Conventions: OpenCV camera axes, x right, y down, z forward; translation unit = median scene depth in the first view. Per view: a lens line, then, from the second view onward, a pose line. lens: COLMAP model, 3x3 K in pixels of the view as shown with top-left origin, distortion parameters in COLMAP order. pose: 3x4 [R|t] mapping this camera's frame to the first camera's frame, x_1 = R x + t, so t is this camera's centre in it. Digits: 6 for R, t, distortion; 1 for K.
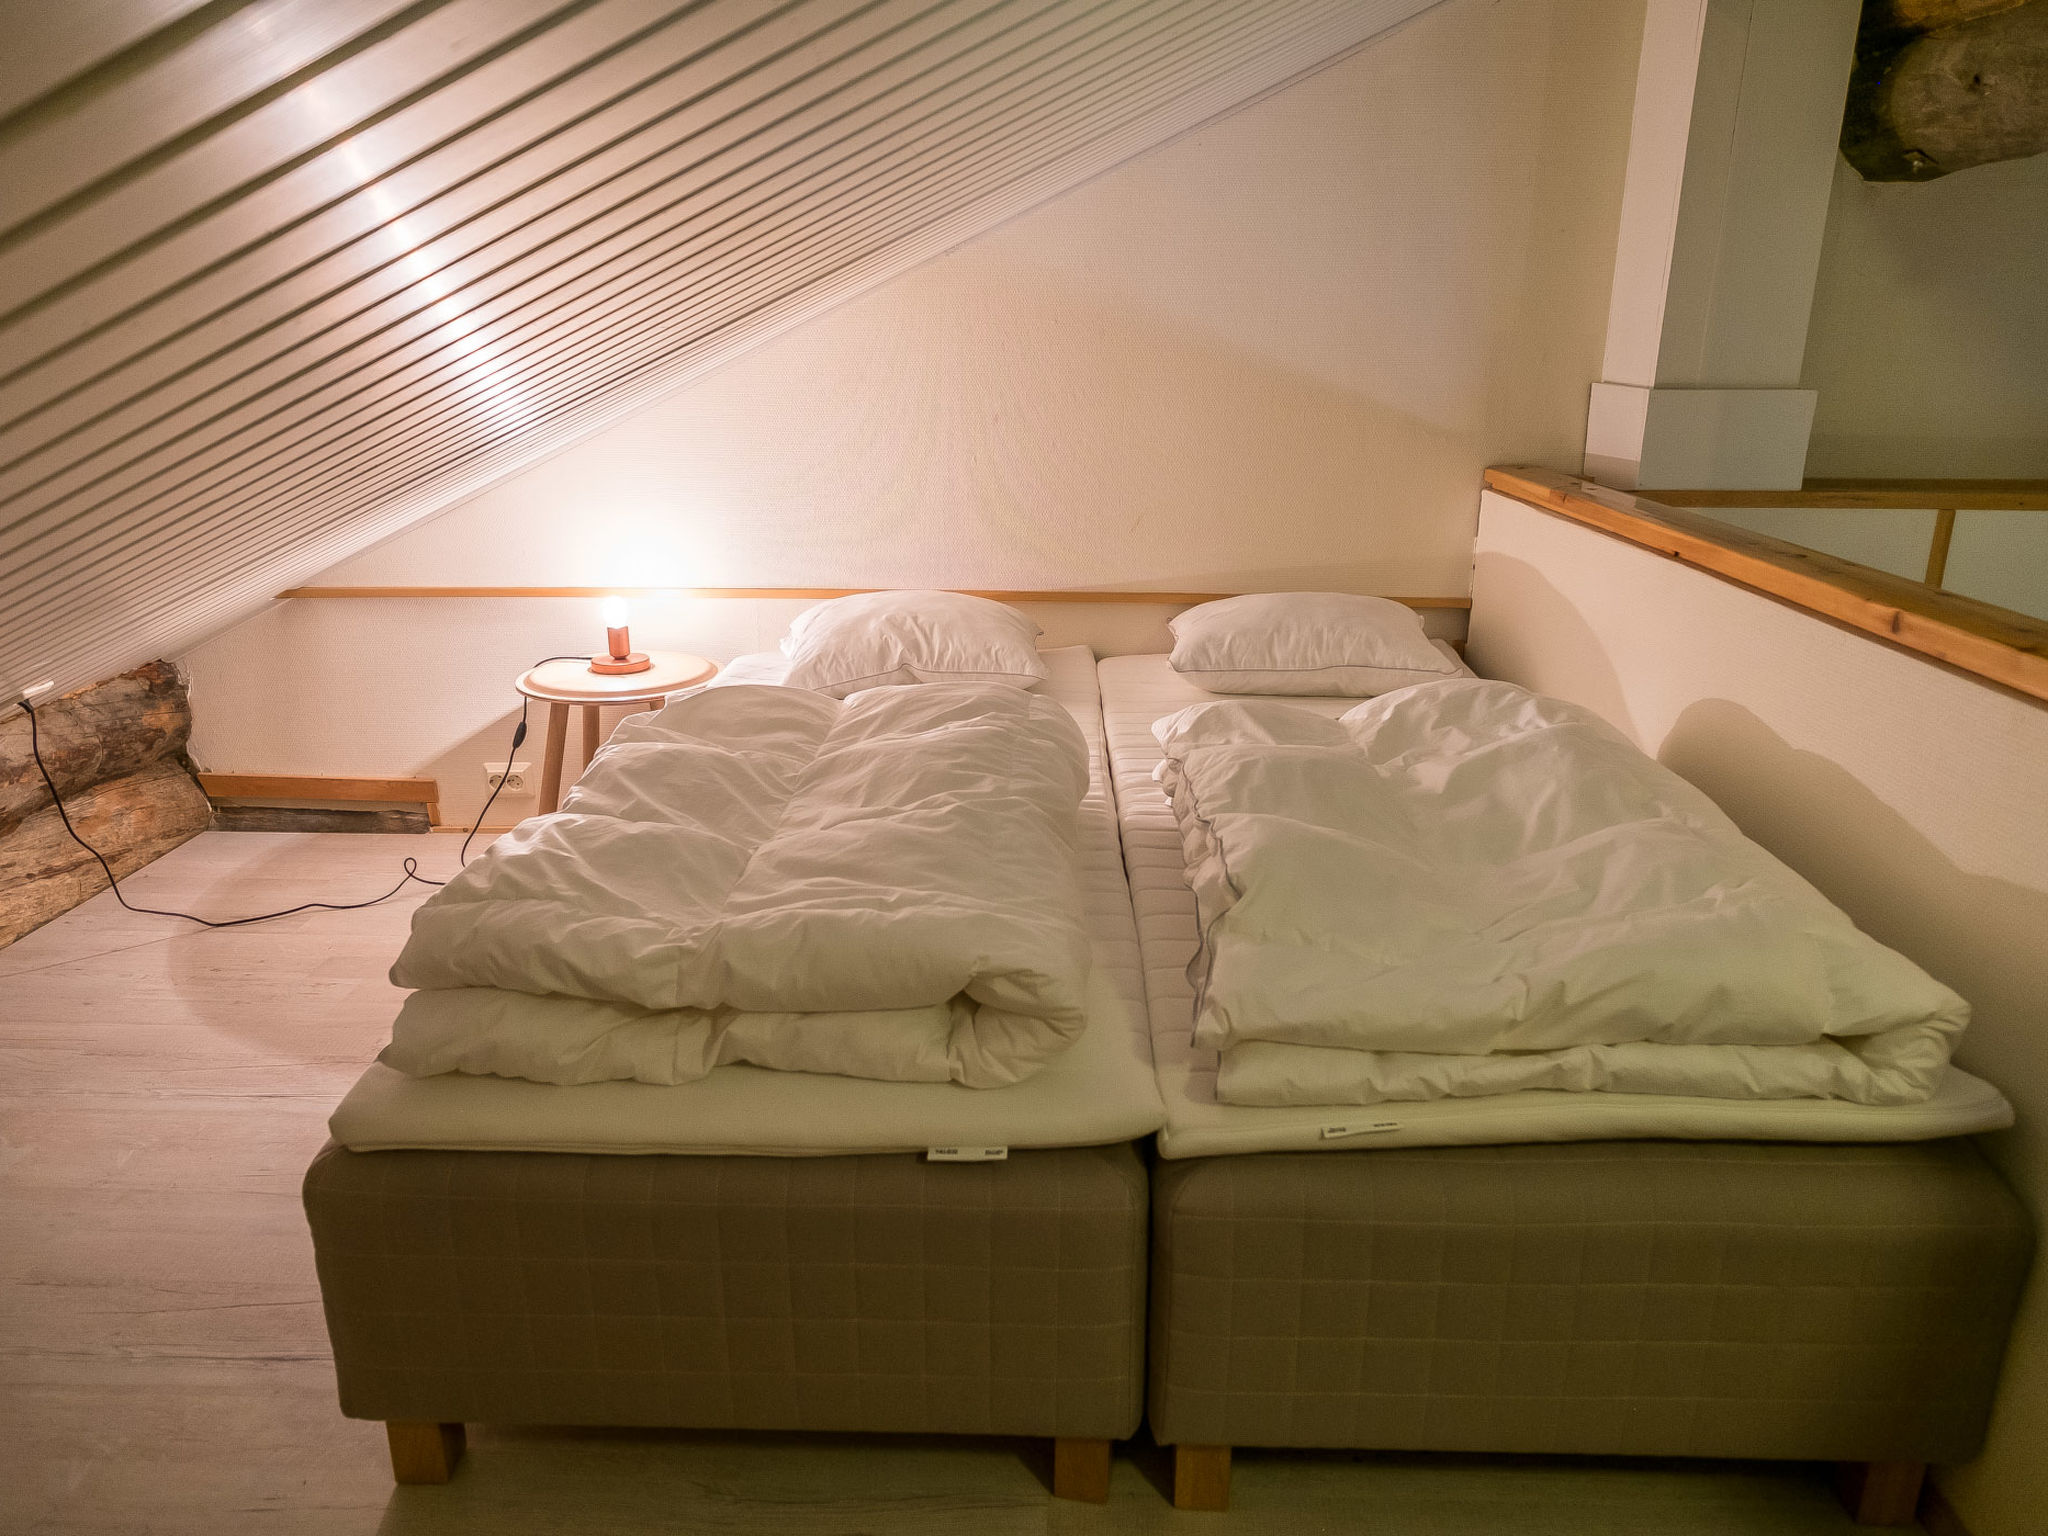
lens RADIAL K [[1427.4, 0, 1024.0], [0, 1427.4, 768.0], [0, 0, 1]] dist [-0.002196, -0.001319]
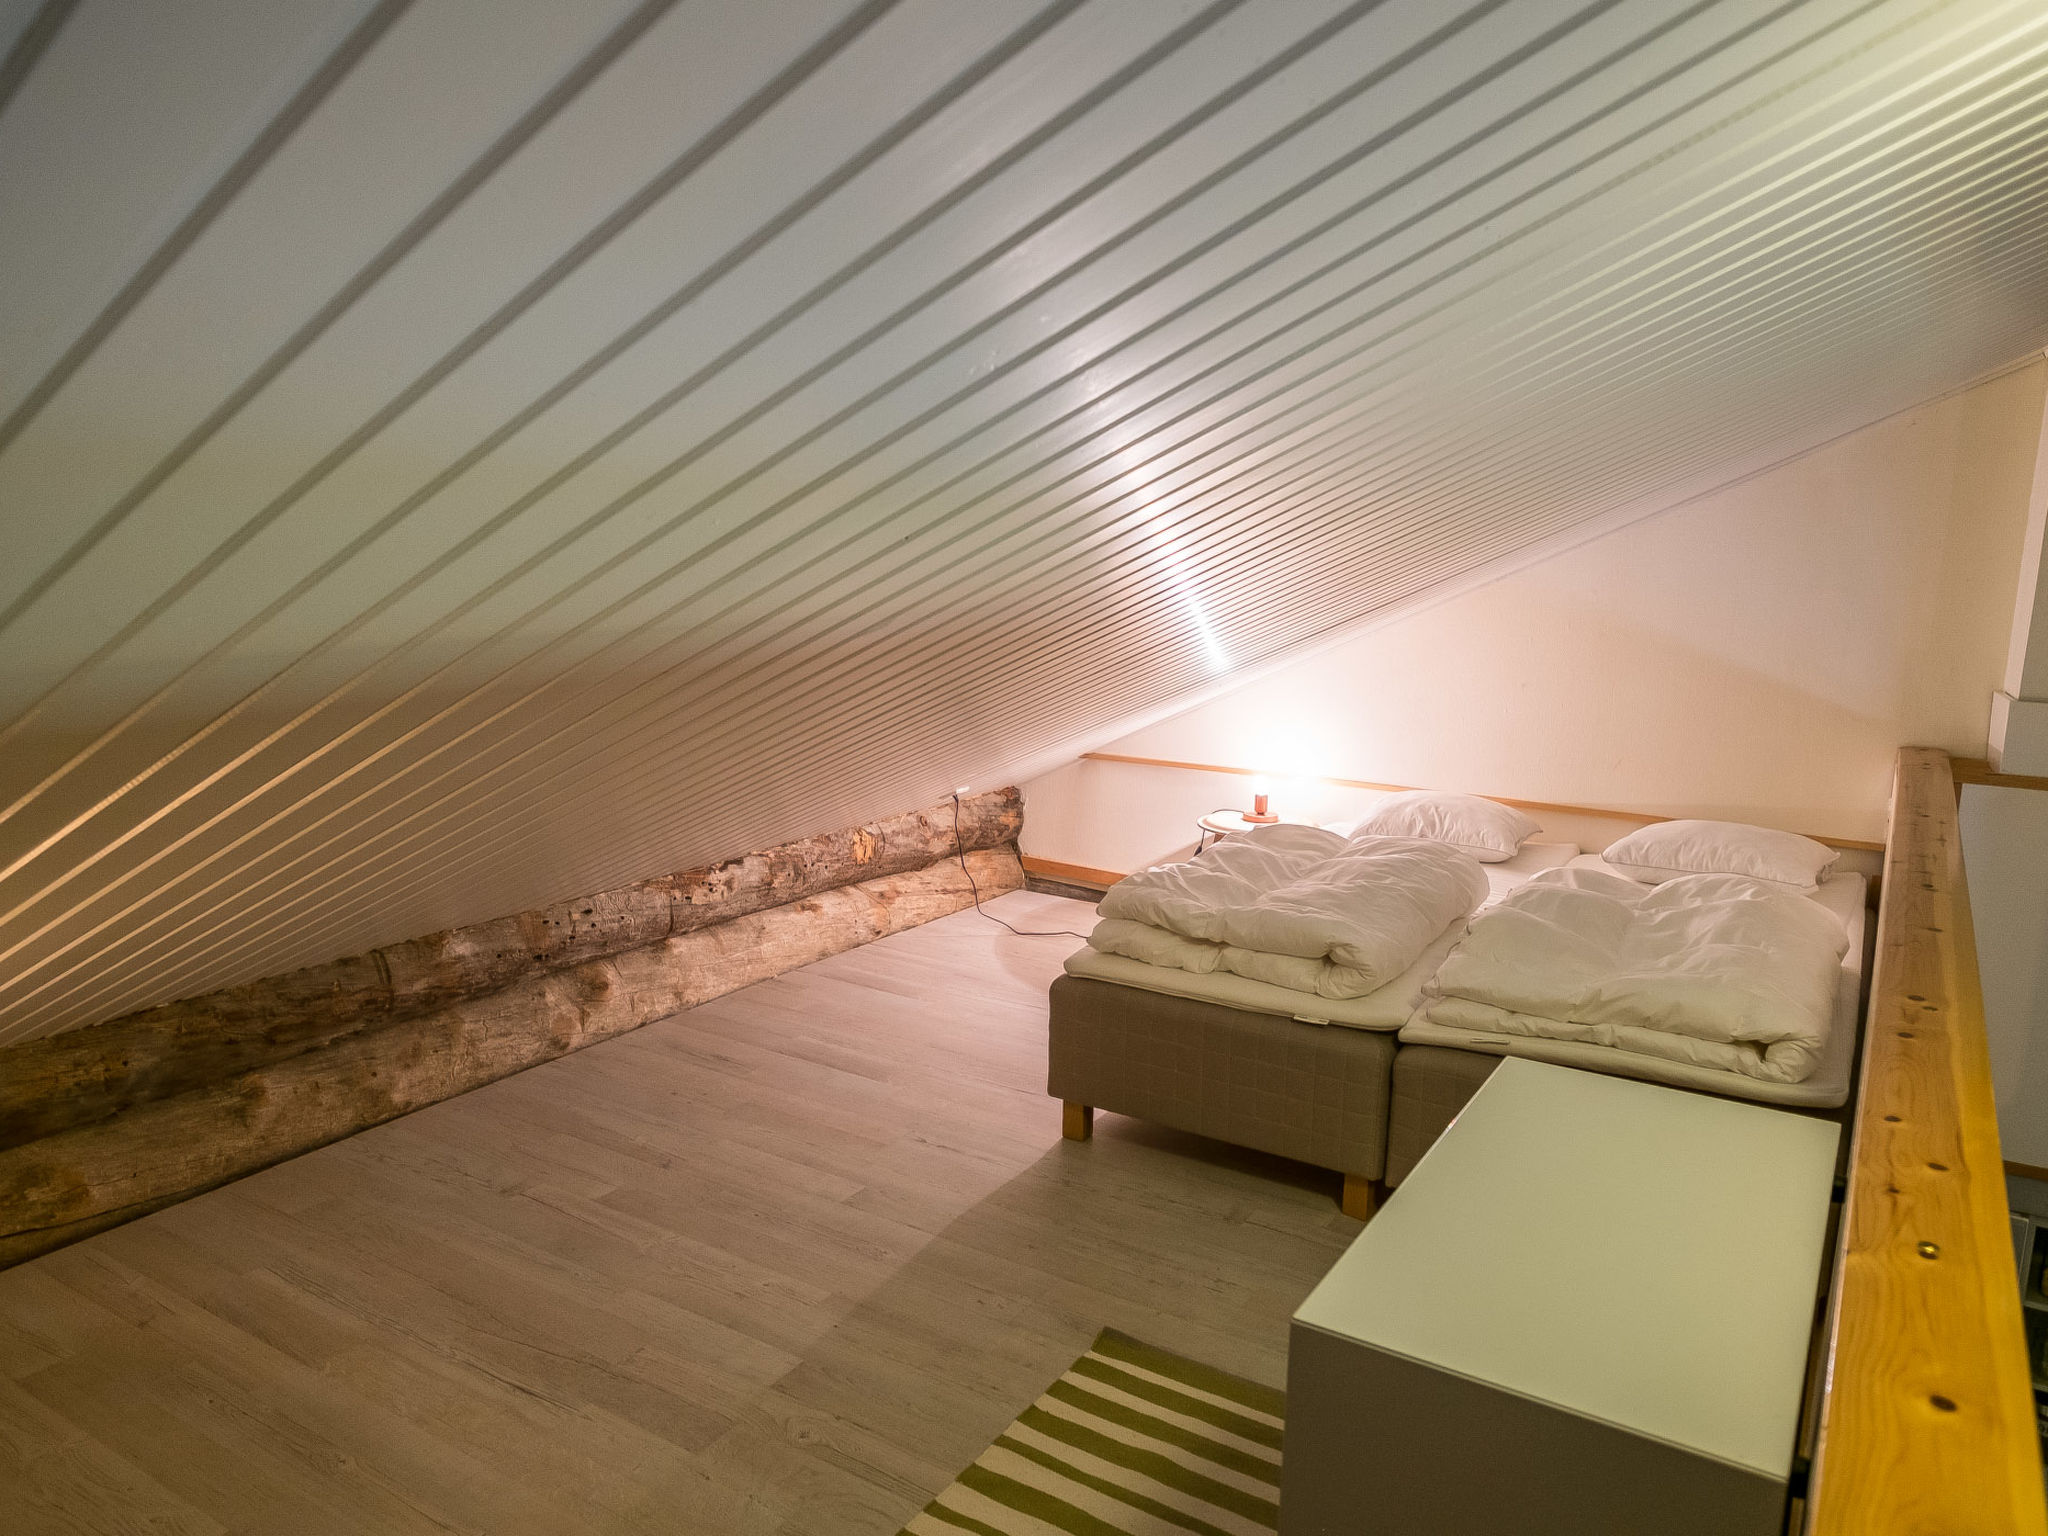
lens RADIAL K [[1427.4, 0, 1024.0], [0, 1427.4, 768.0], [0, 0, 1]] dist [-0.002196, -0.001319]
pose [[0.863681, 0.098698, -0.494282, 0.308481], [-0.169349, 0.980456, -0.100135, 0.087919], [0.474738, 0.170191, 0.863515, -0.588315]]
